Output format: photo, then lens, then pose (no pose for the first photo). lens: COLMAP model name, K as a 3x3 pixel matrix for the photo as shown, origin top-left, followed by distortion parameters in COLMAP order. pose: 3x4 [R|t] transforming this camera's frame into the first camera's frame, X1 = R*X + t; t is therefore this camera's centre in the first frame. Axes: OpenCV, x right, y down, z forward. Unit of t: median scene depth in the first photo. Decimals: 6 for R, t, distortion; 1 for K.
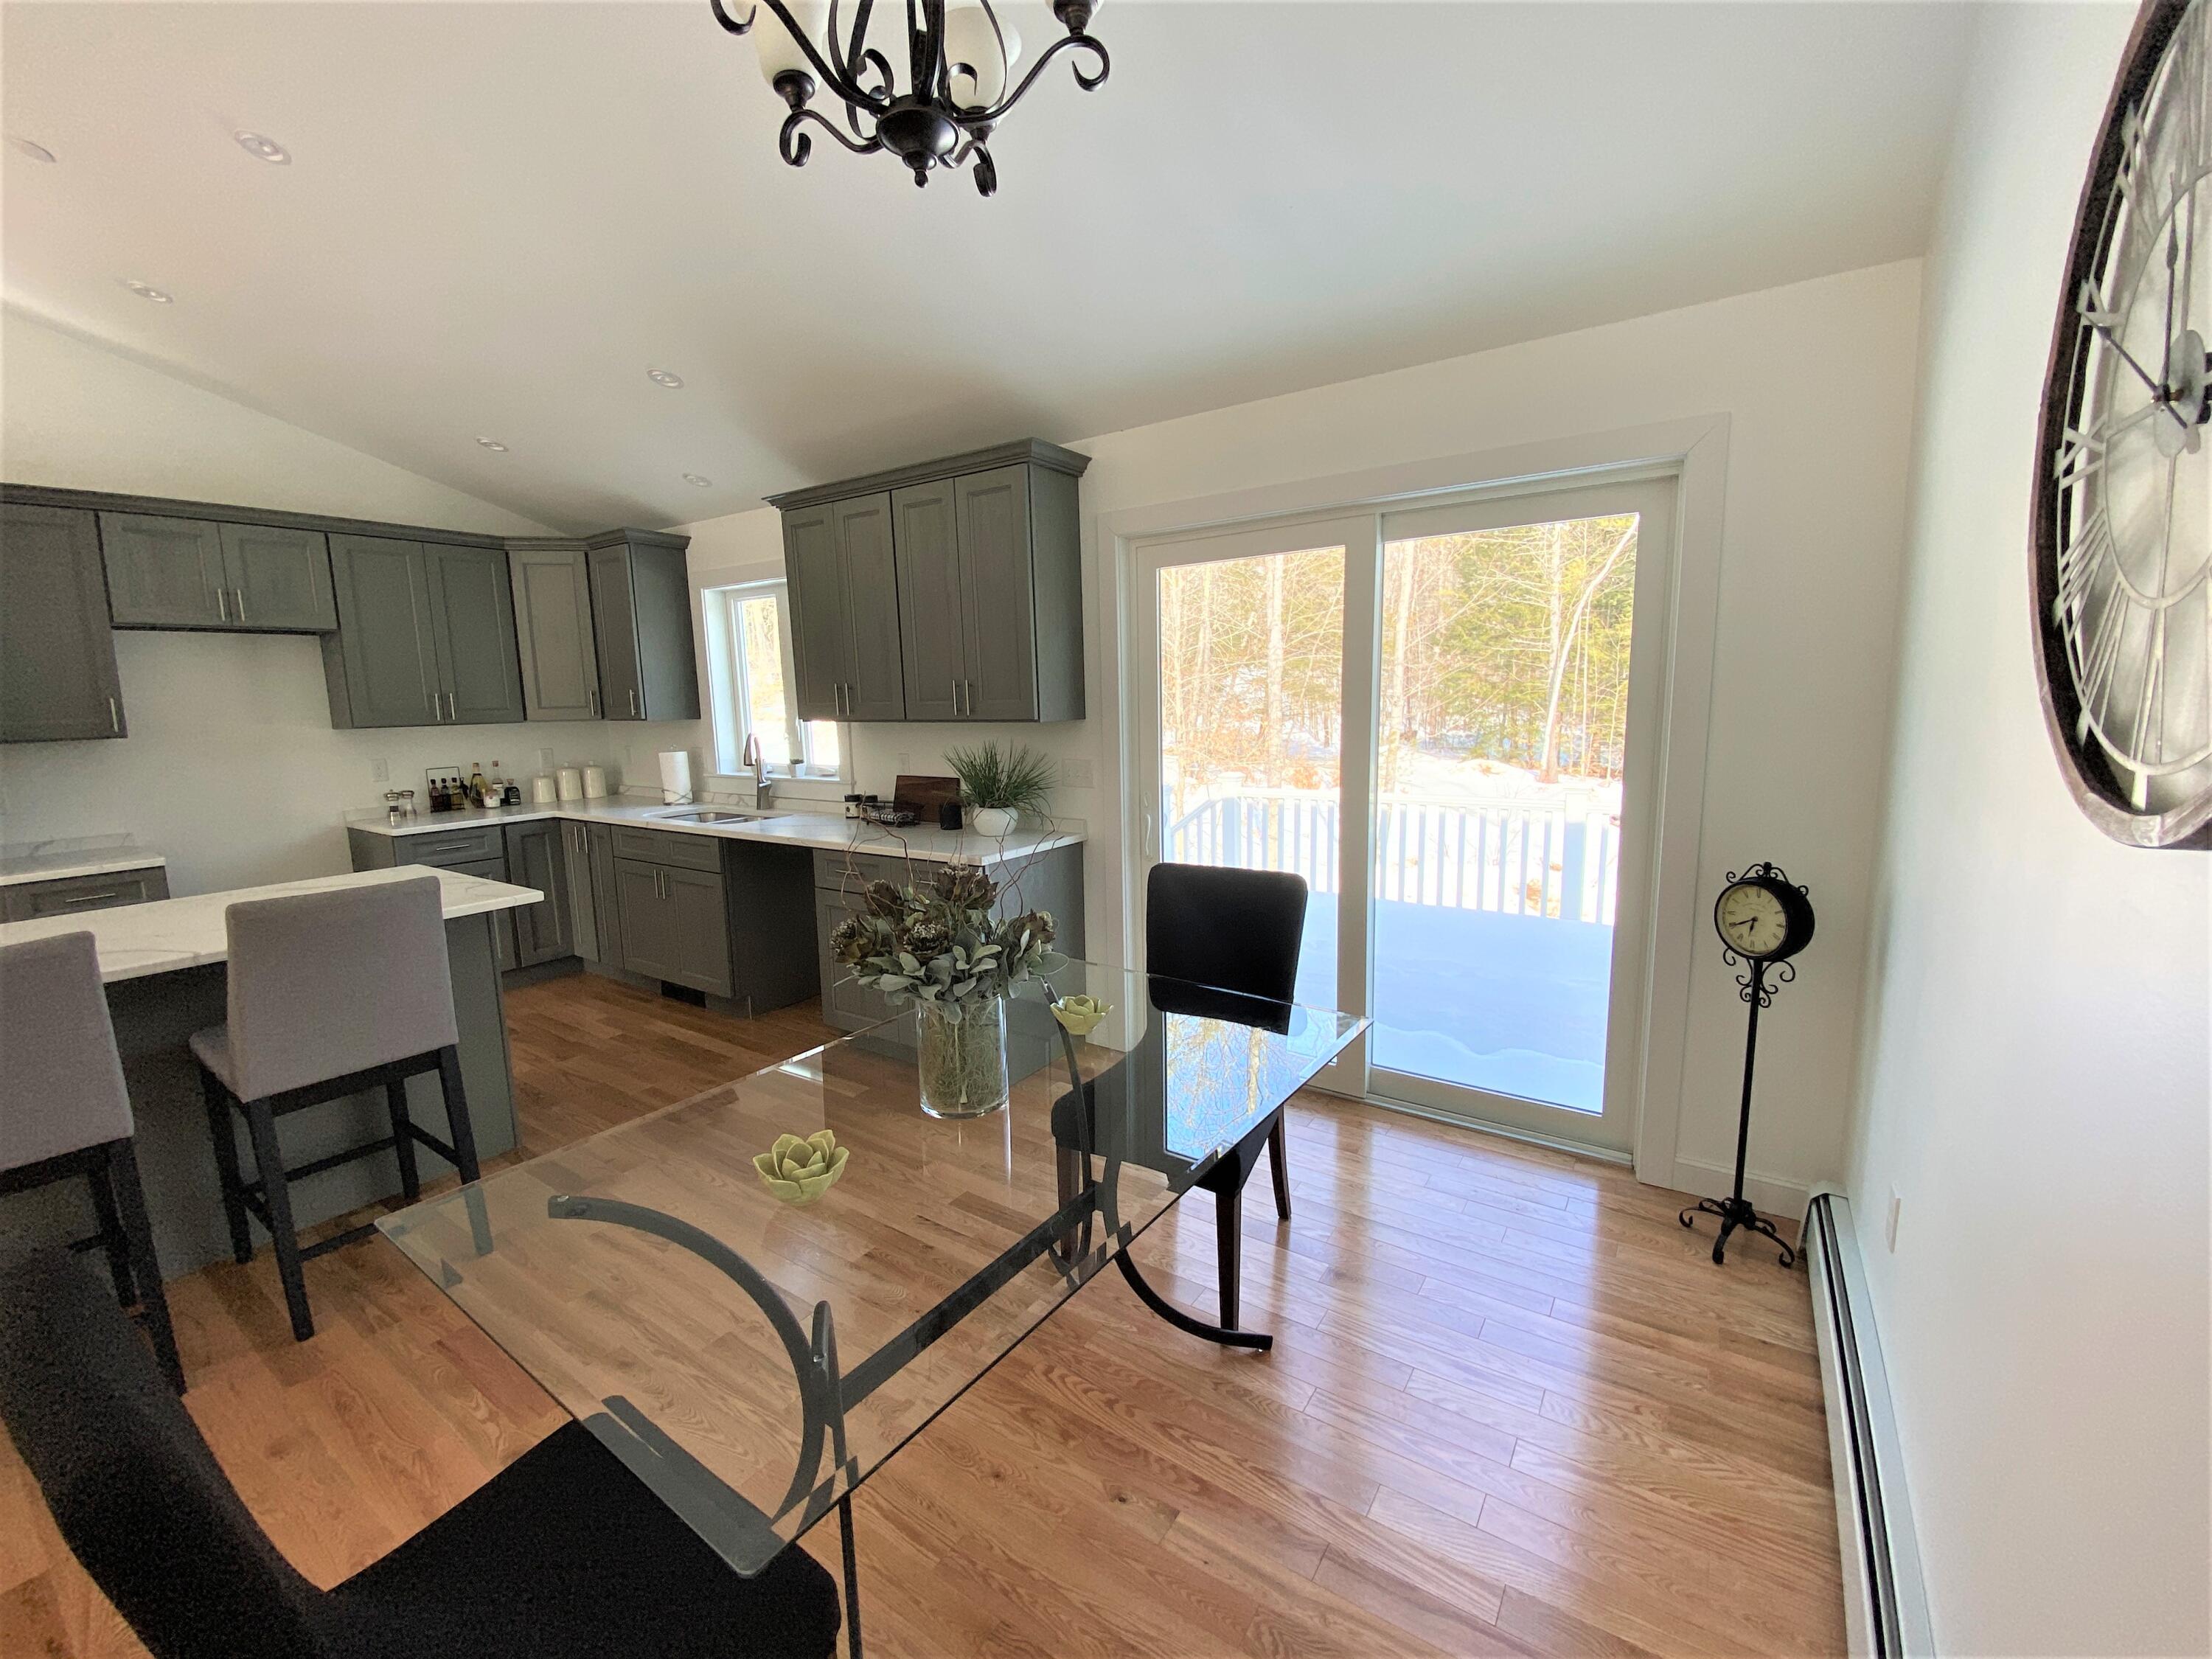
lens RADIAL K [[896.3, 0, 1104.6], [0, 896.3, 827.6], [0, 0, 1]] dist [0.021606, -0.021392]
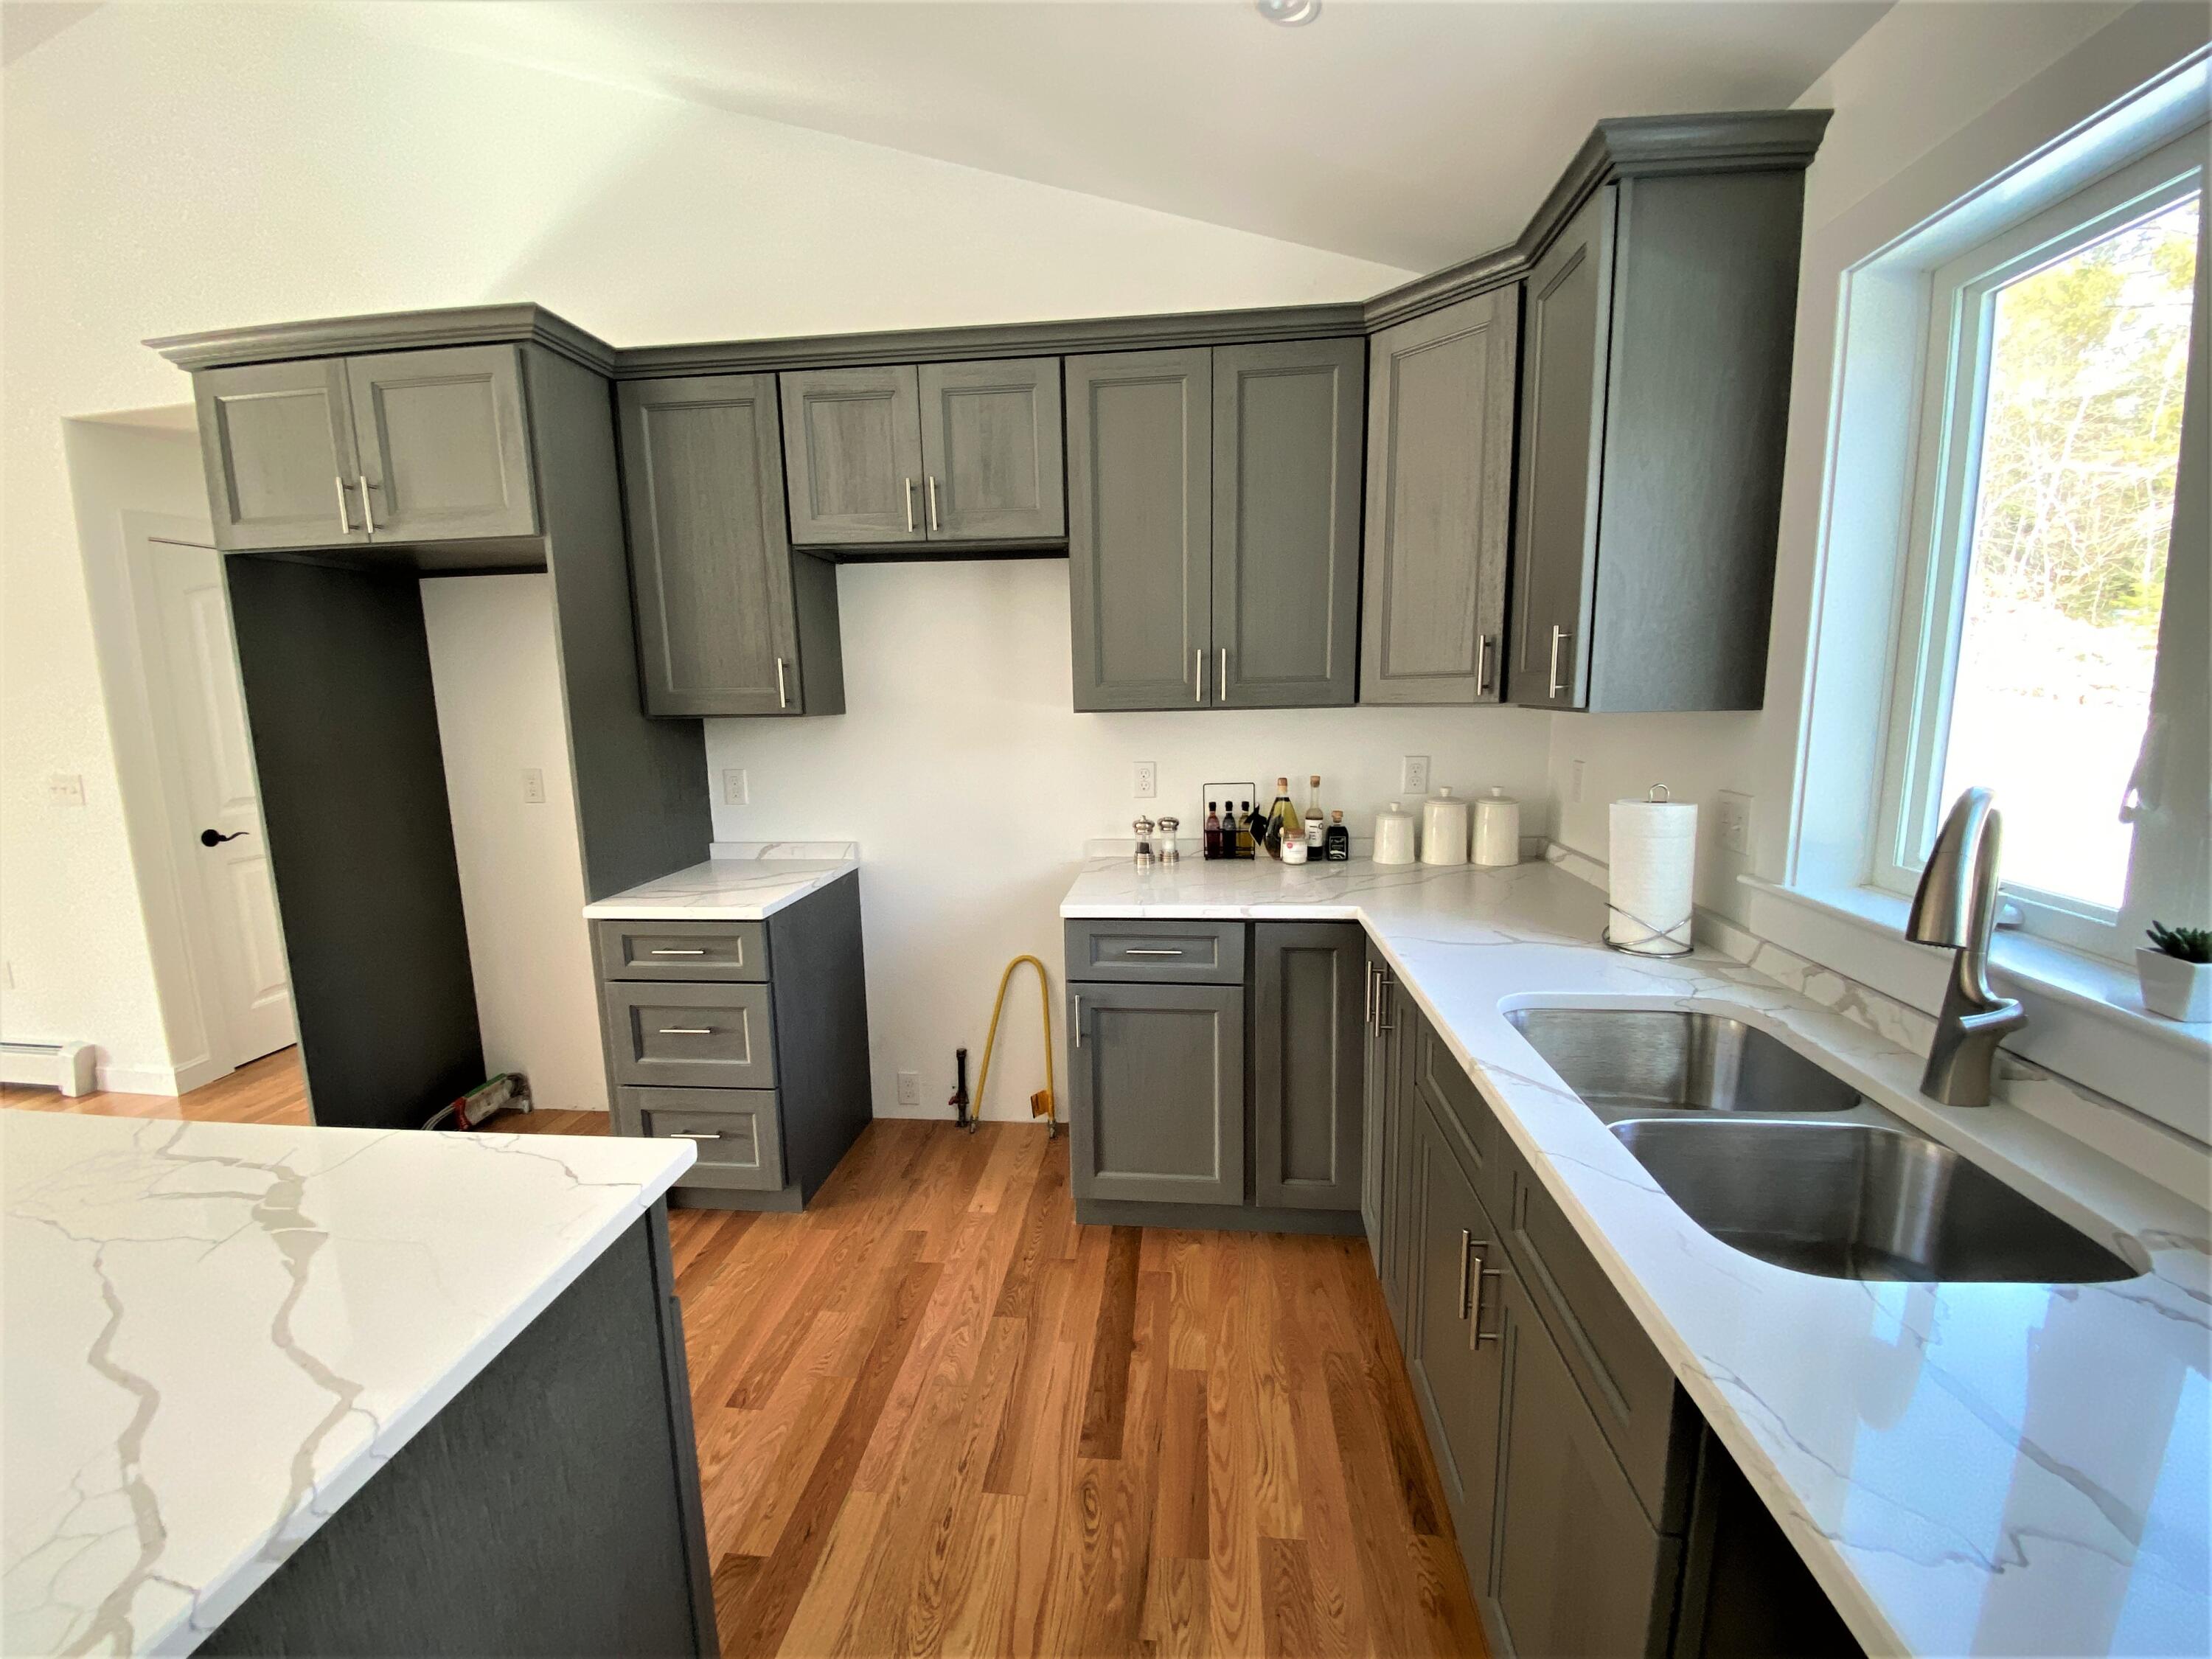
lens RADIAL K [[893.0, 0, 1101.3], [0, 893.0, 831.3], [0, 0, 1]] dist [0.023225, -0.021163]
pose [[0.473249, 0.156932, -0.866838, -0.288008], [-0.118564, 0.986398, 0.113847, -0.091382], [0.872914, 0.048898, 0.485418, 0.668066]]
